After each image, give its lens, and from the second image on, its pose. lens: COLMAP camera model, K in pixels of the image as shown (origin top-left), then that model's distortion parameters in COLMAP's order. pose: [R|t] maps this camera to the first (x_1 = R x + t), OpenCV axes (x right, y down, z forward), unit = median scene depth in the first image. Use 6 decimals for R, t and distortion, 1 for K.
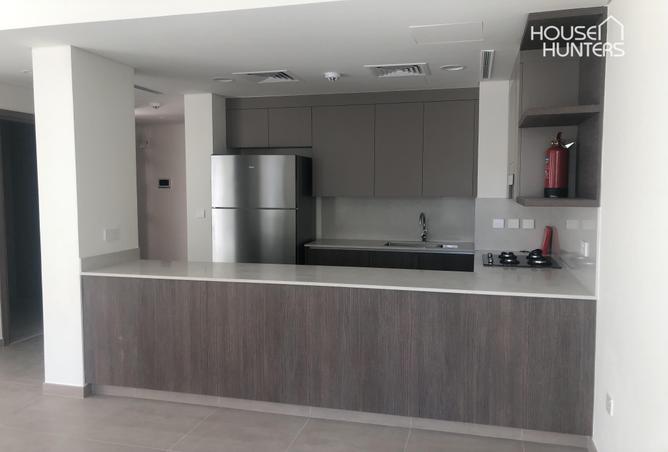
lens RADIAL K [[541.7, 0, 334.0], [0, 541.7, 226.0], [0, 0, 1]] dist [-0.009290, -0.007024]
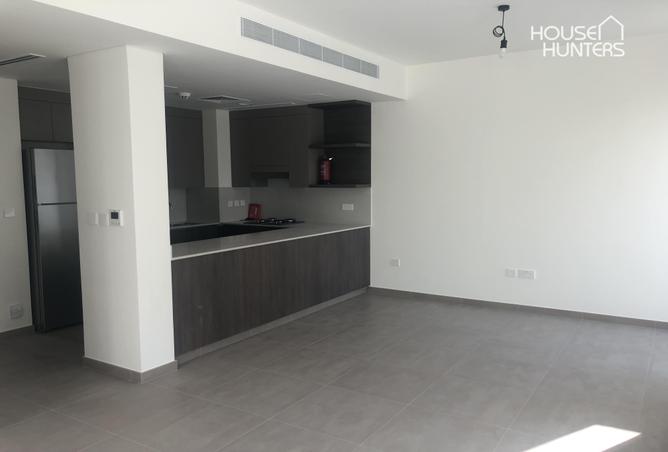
lens RADIAL K [[541.7, 0, 334.0], [0, 541.7, 226.0], [0, 0, 1]] dist [-0.009290, -0.007024]
pose [[0.300989, -0.086669, 0.949681, -1.428542], [0.075476, 0.994903, 0.066875, -0.029562], [-0.950636, 0.051549, 0.305996, 0.339610]]
